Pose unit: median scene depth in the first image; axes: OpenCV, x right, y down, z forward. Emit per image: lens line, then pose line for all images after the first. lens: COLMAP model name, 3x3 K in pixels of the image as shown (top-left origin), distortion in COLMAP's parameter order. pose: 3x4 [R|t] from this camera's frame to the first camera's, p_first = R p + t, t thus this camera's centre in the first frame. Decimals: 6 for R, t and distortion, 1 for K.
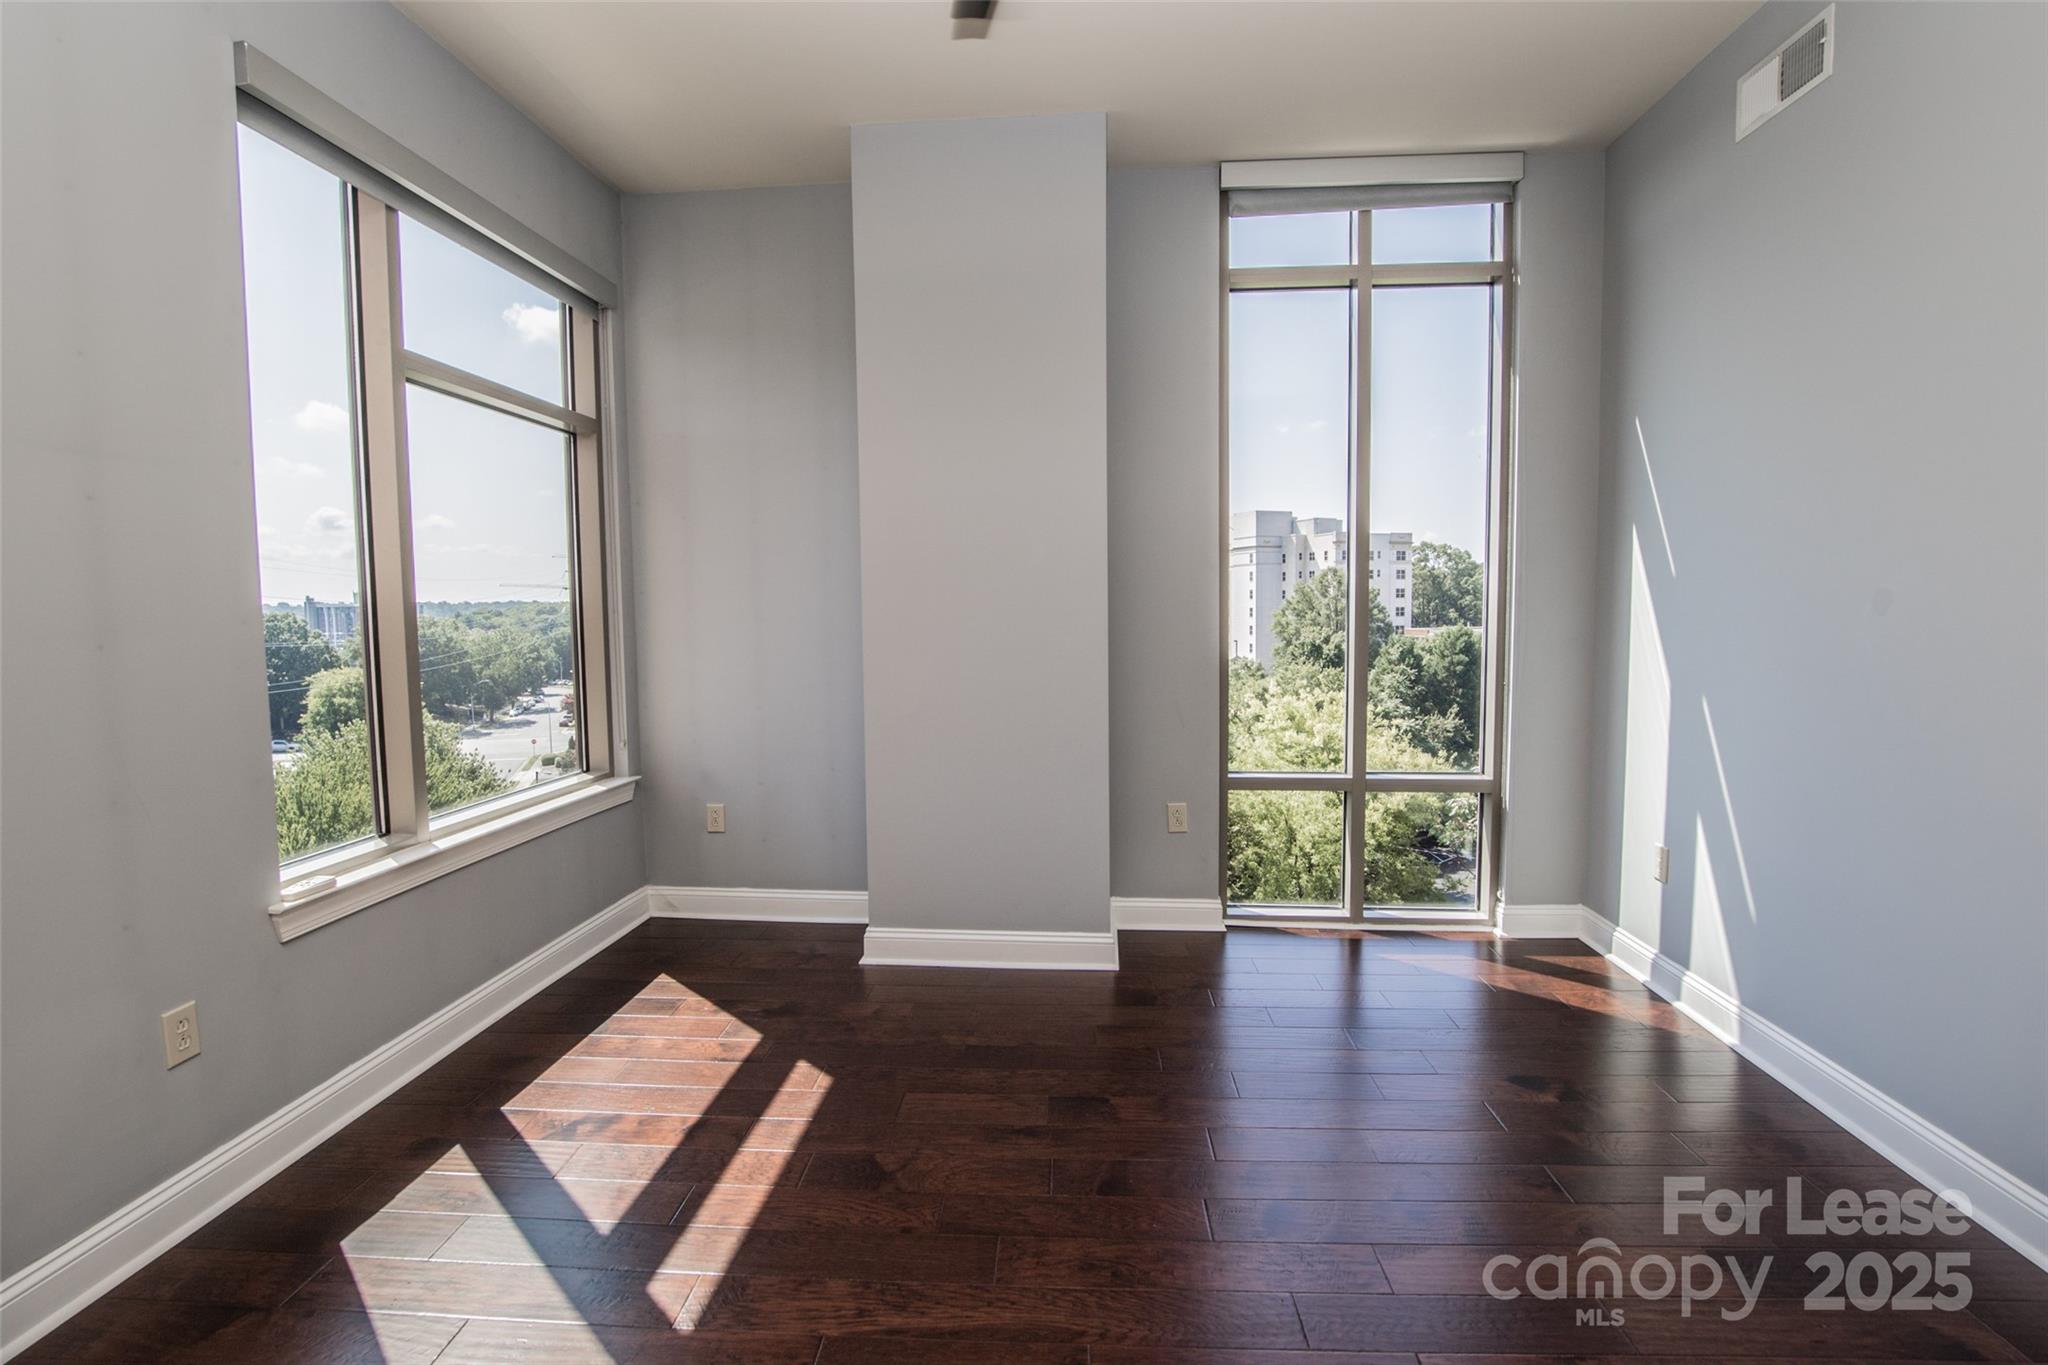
lens RADIAL K [[974.9, 0, 1020.5], [0, 974.9, 671.1], [0, 0, 1]] dist [-0.028977, 0.009816]
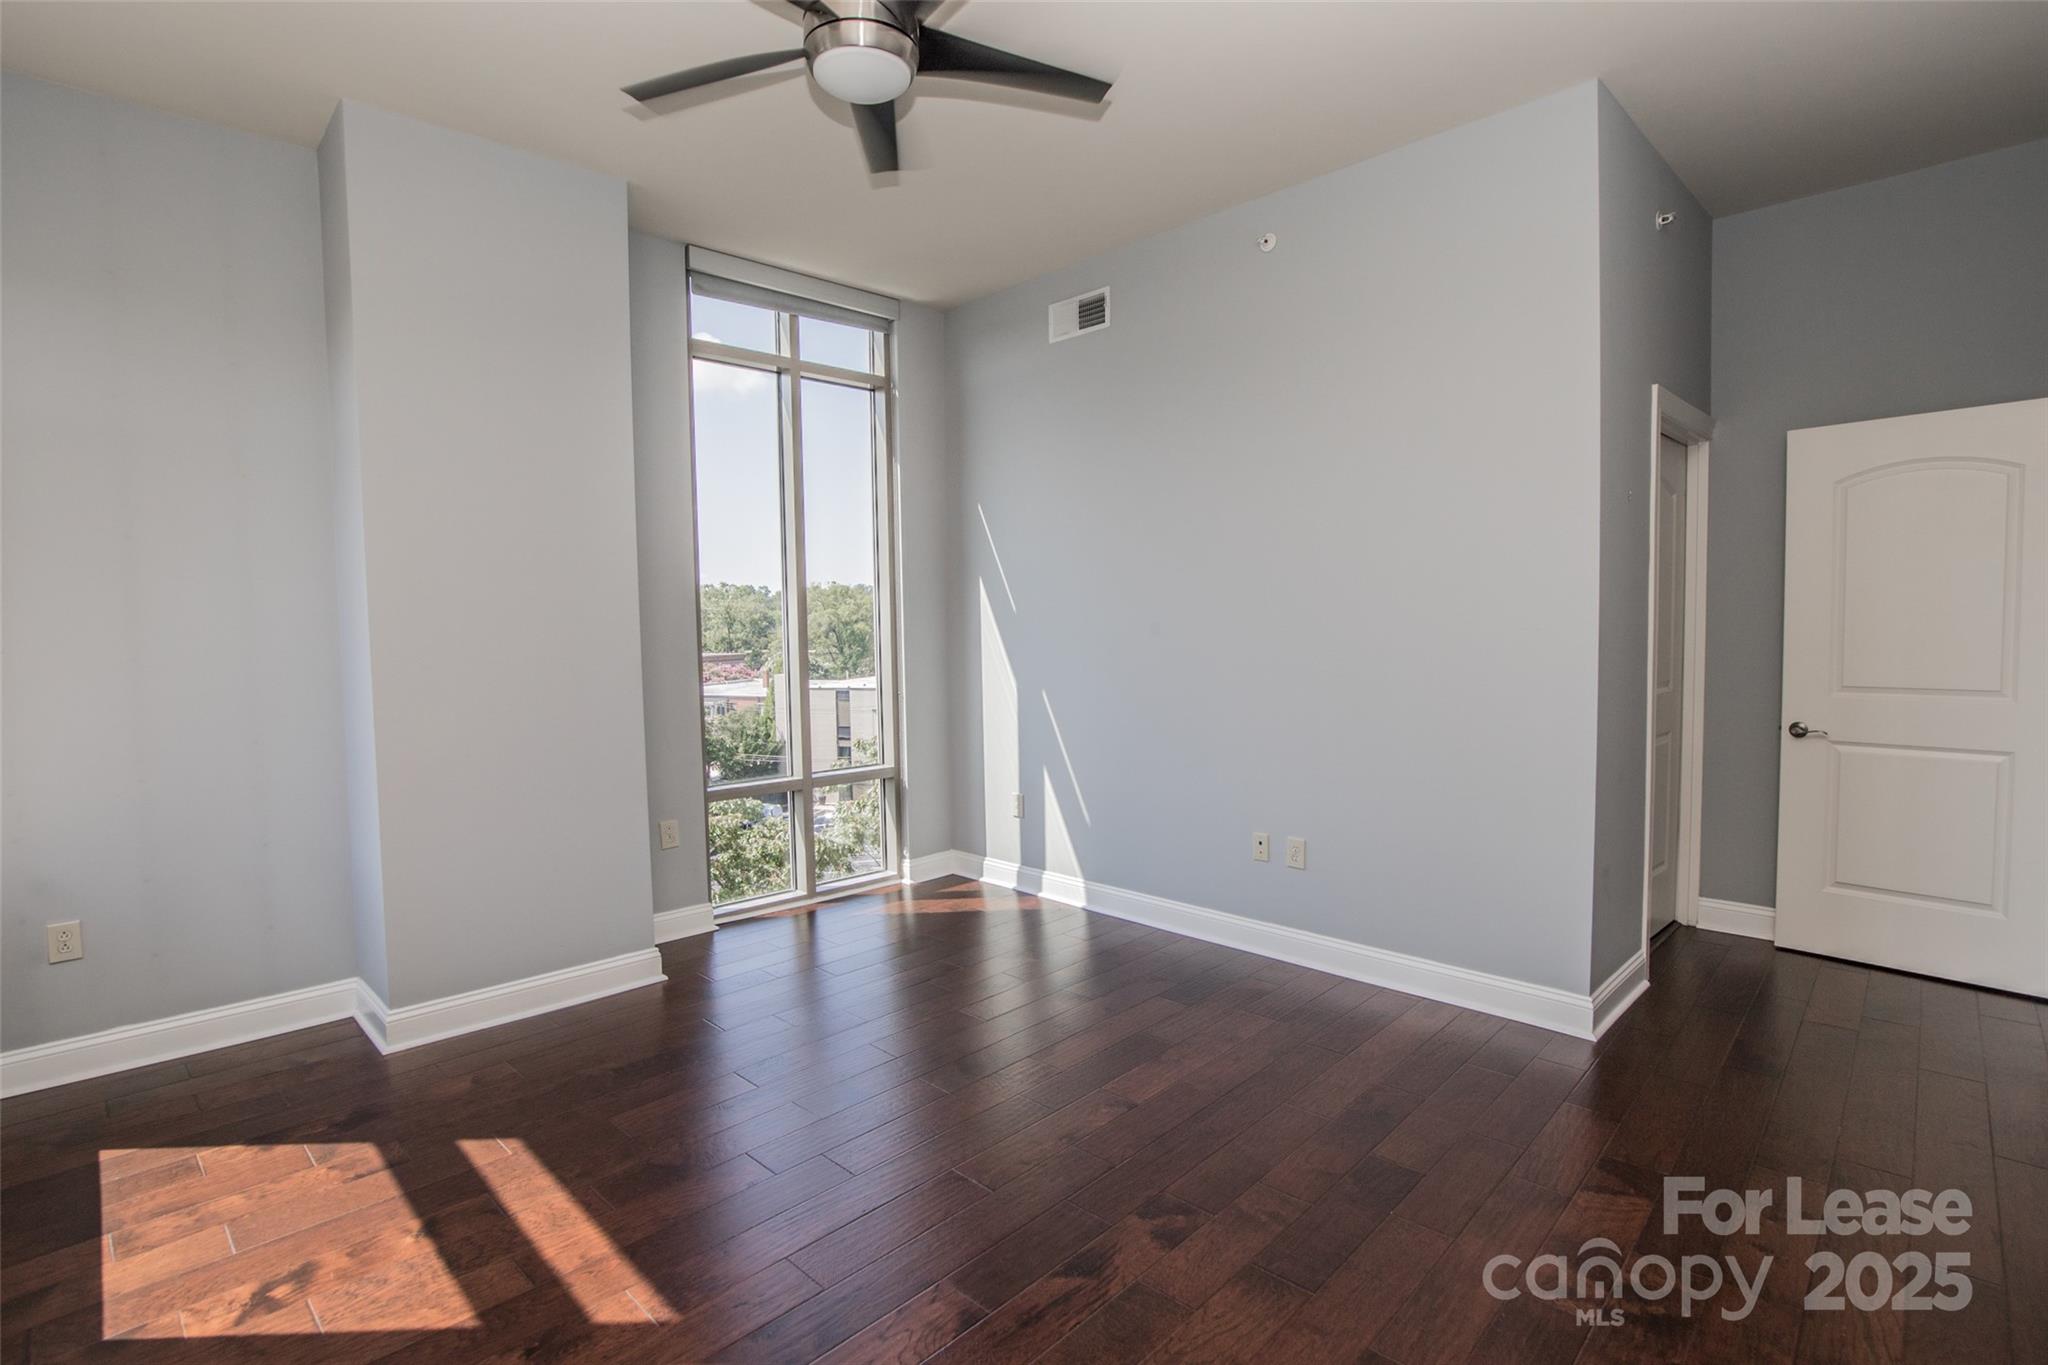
lens RADIAL K [[974.9, 0, 1020.5], [0, 974.9, 671.1], [0, 0, 1]] dist [-0.028977, 0.009816]
pose [[0.663467, -0.039733, 0.747150, -0.400040], [0.064292, 0.997923, -0.004023, -0.000894], [-0.745438, 0.050705, 0.664644, -0.012808]]
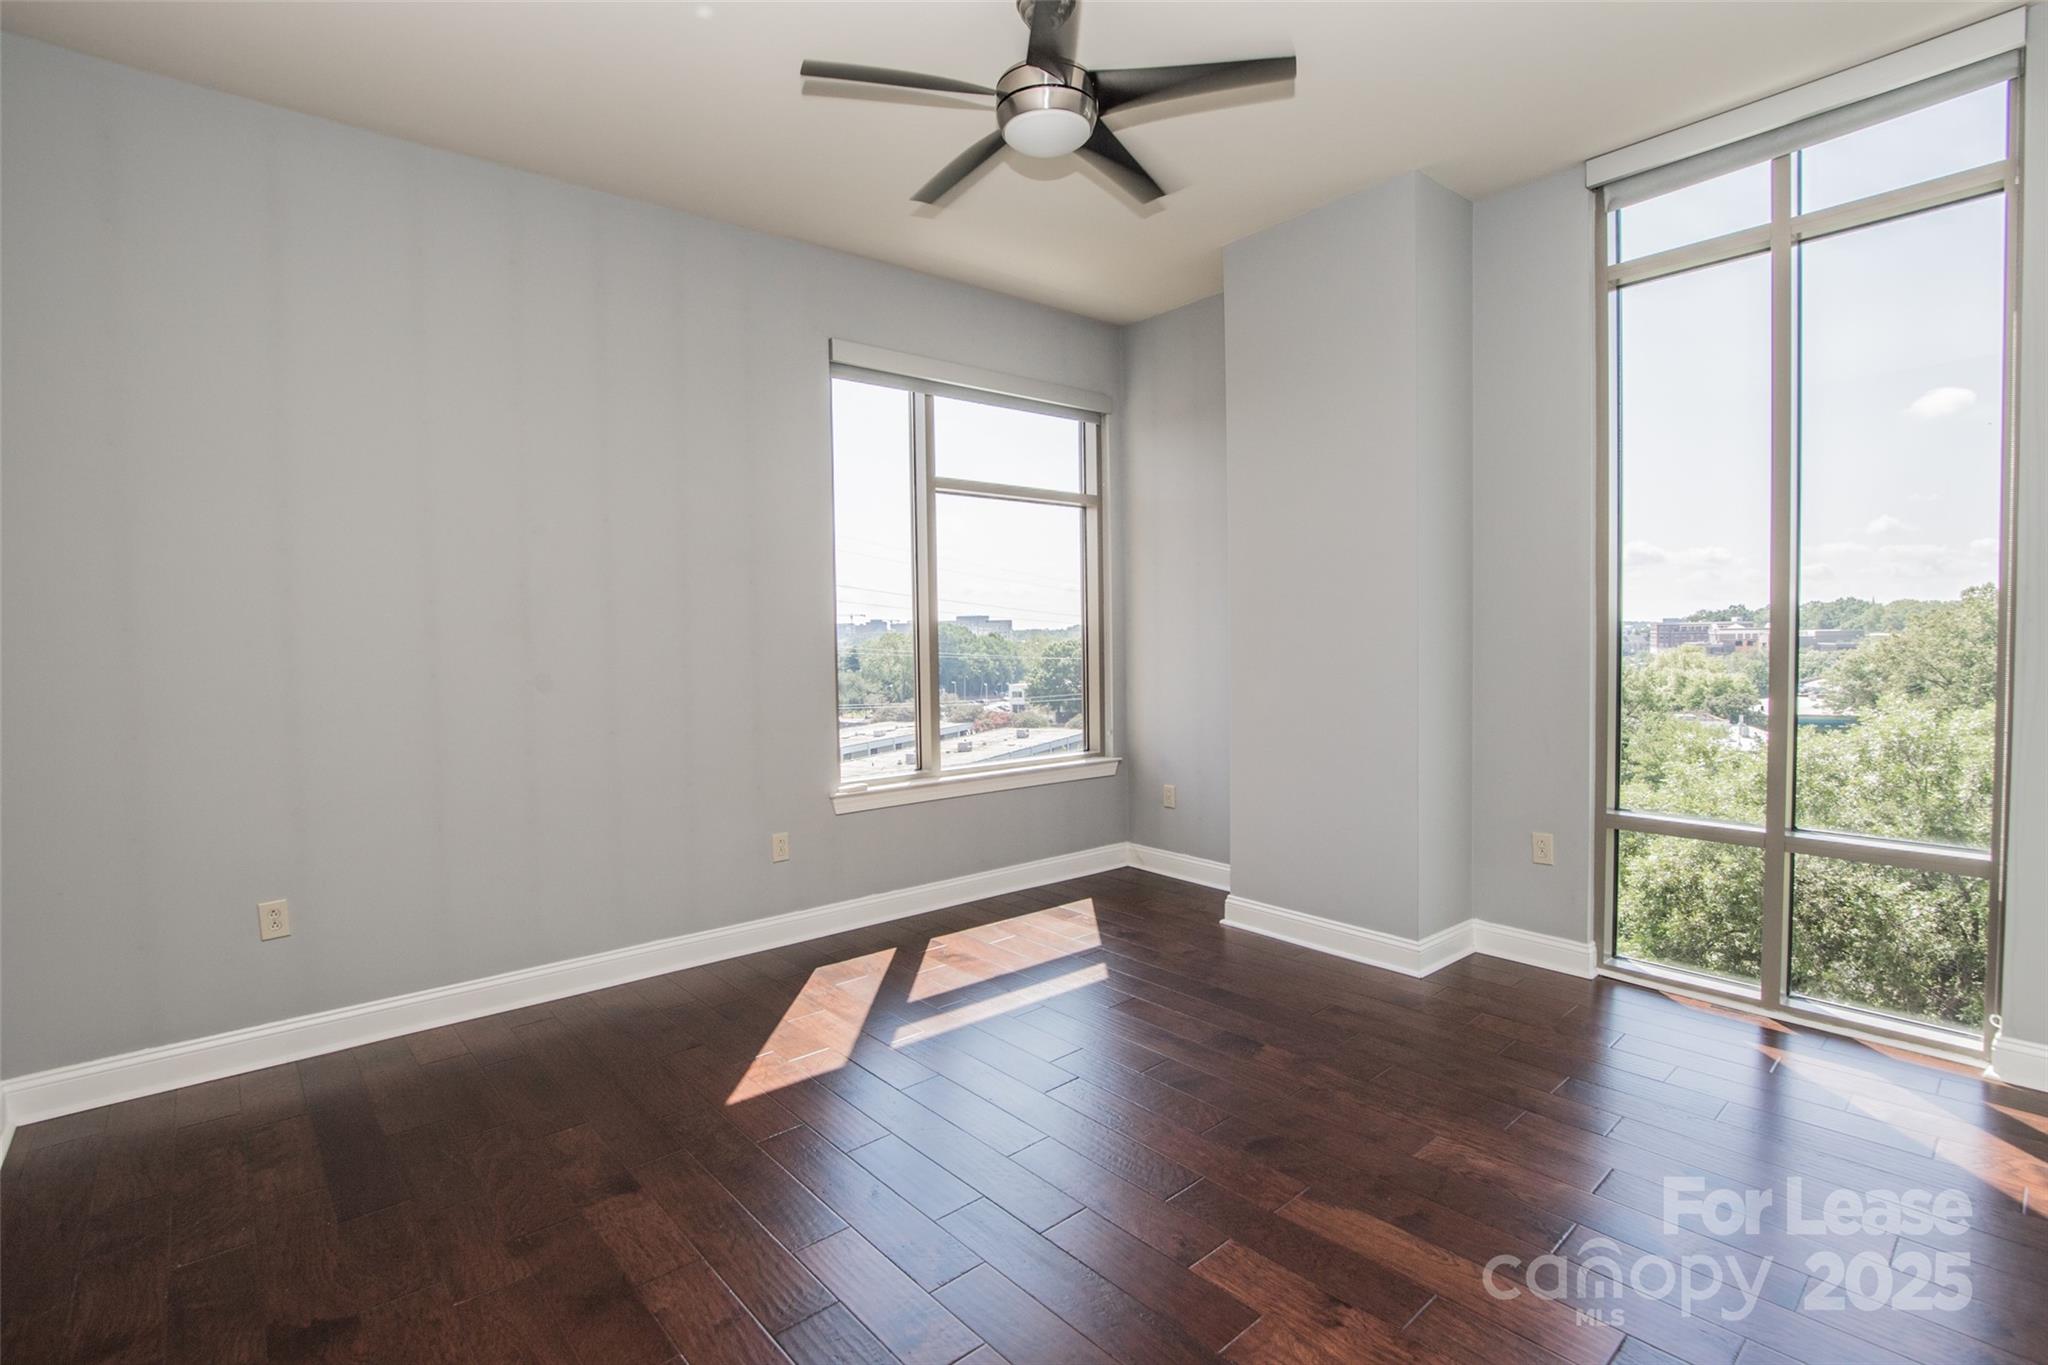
lens RADIAL K [[974.9, 0, 1020.5], [0, 974.9, 671.1], [0, 0, 1]] dist [-0.028977, 0.009816]
pose [[0.695890, 0.025395, -0.717700, 0.512754], [-0.040380, 0.999177, -0.003798, 0.000327], [0.717013, 0.031623, 0.696342, -0.038768]]
